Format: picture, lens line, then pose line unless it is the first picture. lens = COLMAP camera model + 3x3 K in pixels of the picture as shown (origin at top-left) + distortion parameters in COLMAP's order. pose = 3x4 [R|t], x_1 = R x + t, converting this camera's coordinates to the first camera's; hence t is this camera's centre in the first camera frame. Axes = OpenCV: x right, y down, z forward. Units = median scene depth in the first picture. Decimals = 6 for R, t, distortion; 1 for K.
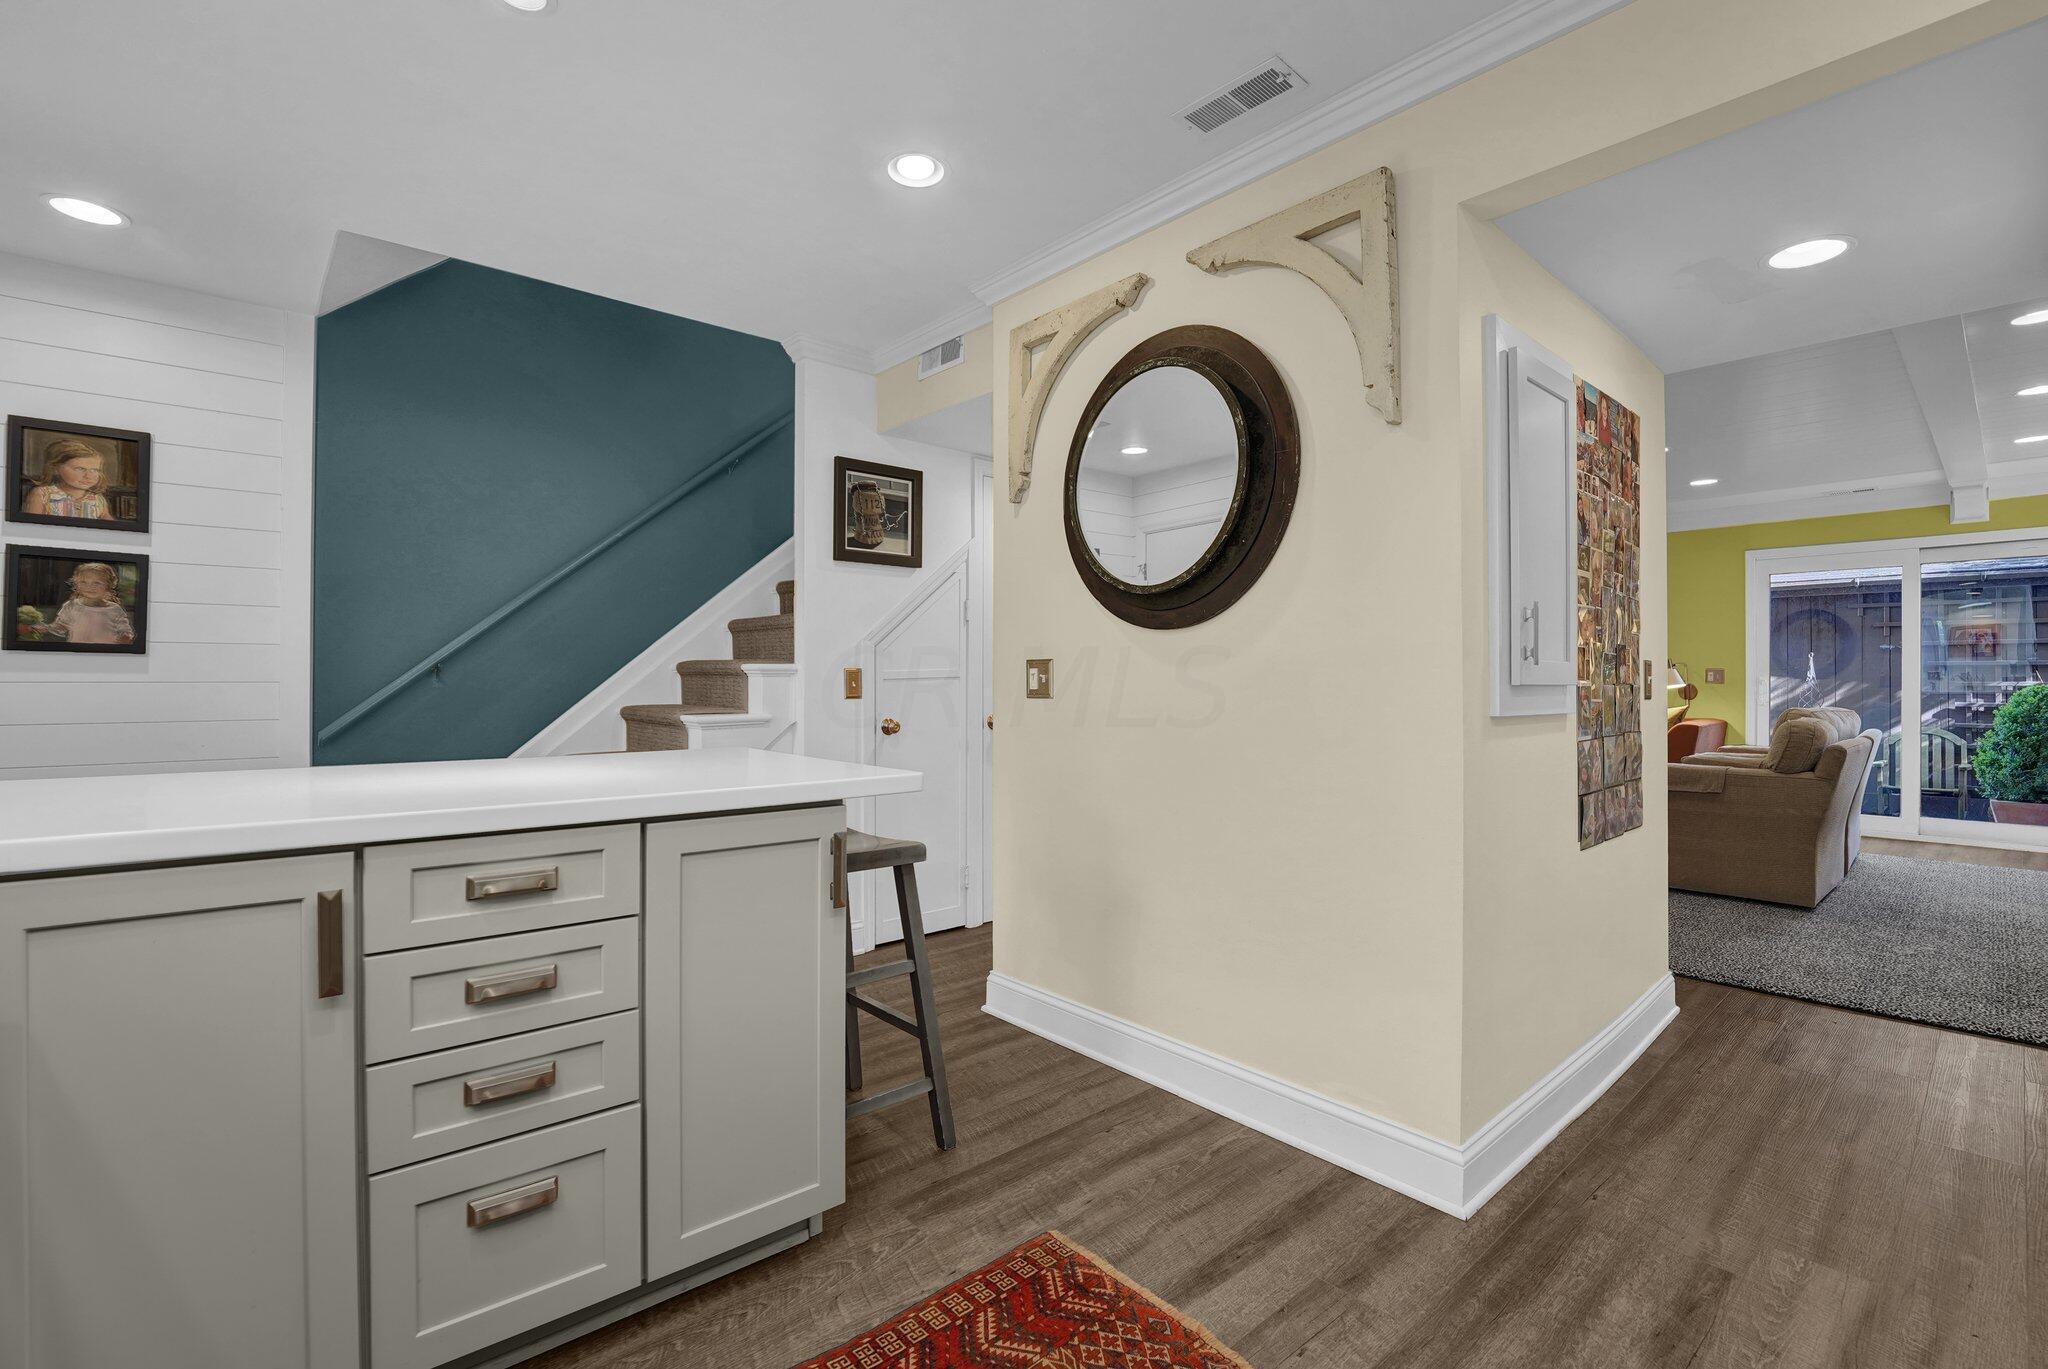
lens RADIAL K [[909.1, 0, 1026.2], [0, 909.1, 676.2], [0, 0, 1]] dist [-0.017618, -0.000292]
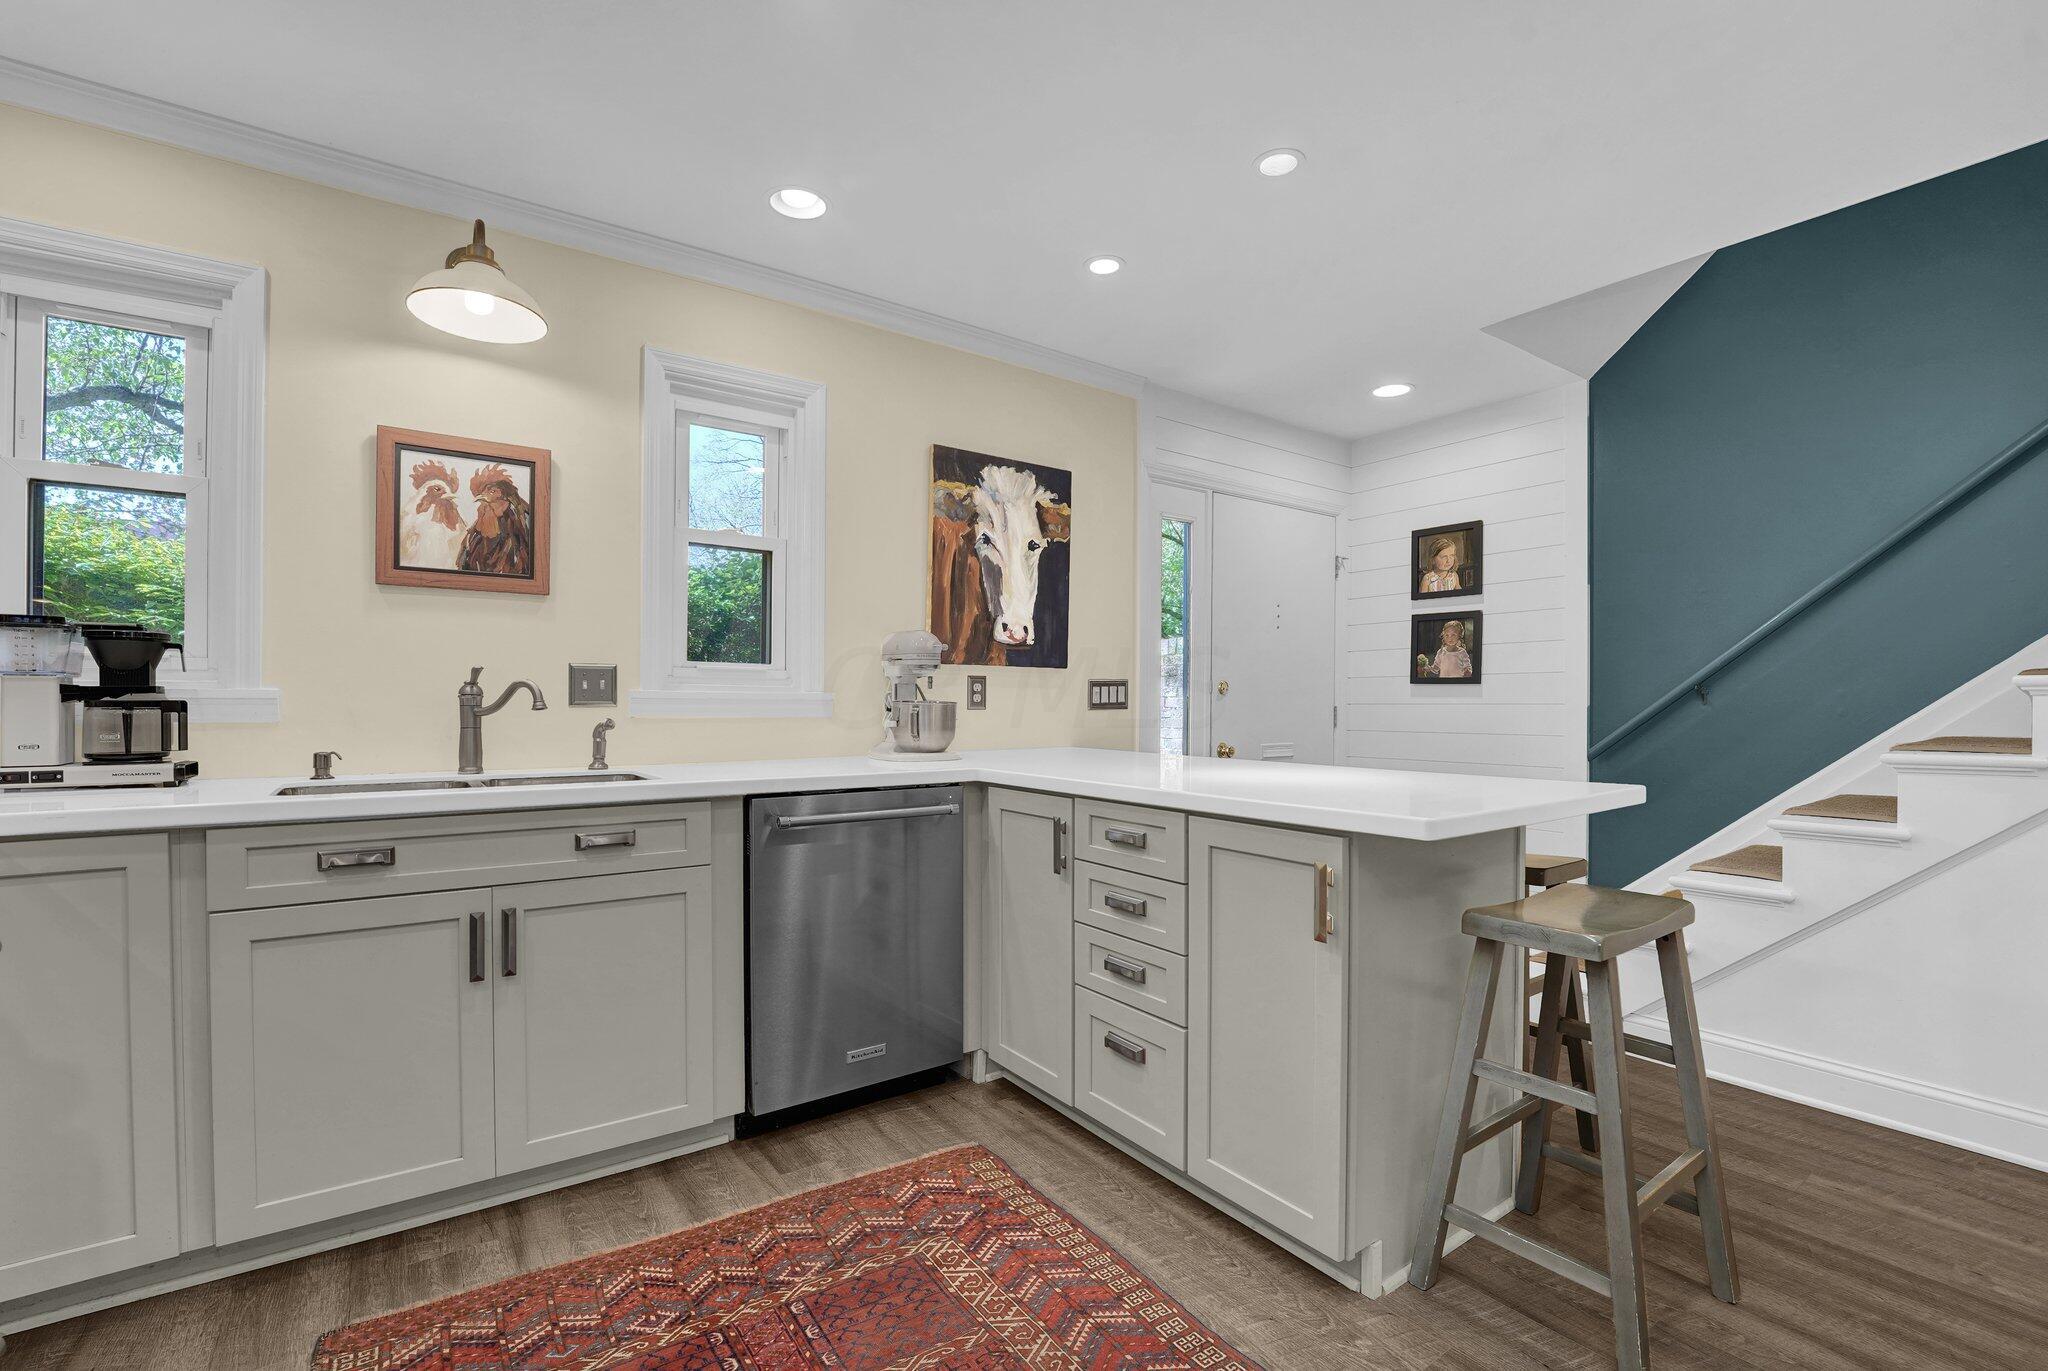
lens RADIAL K [[898.7, 0, 1027.3], [0, 898.7, 708.7], [0, 0, 1]] dist [-0.022865, -0.000264]
pose [[-0.102245, 0.004268, -0.994750, 0.442905], [0.006493, 0.999972, 0.003623, 0.003696], [0.994738, -0.006089, -0.102270, 0.465329]]
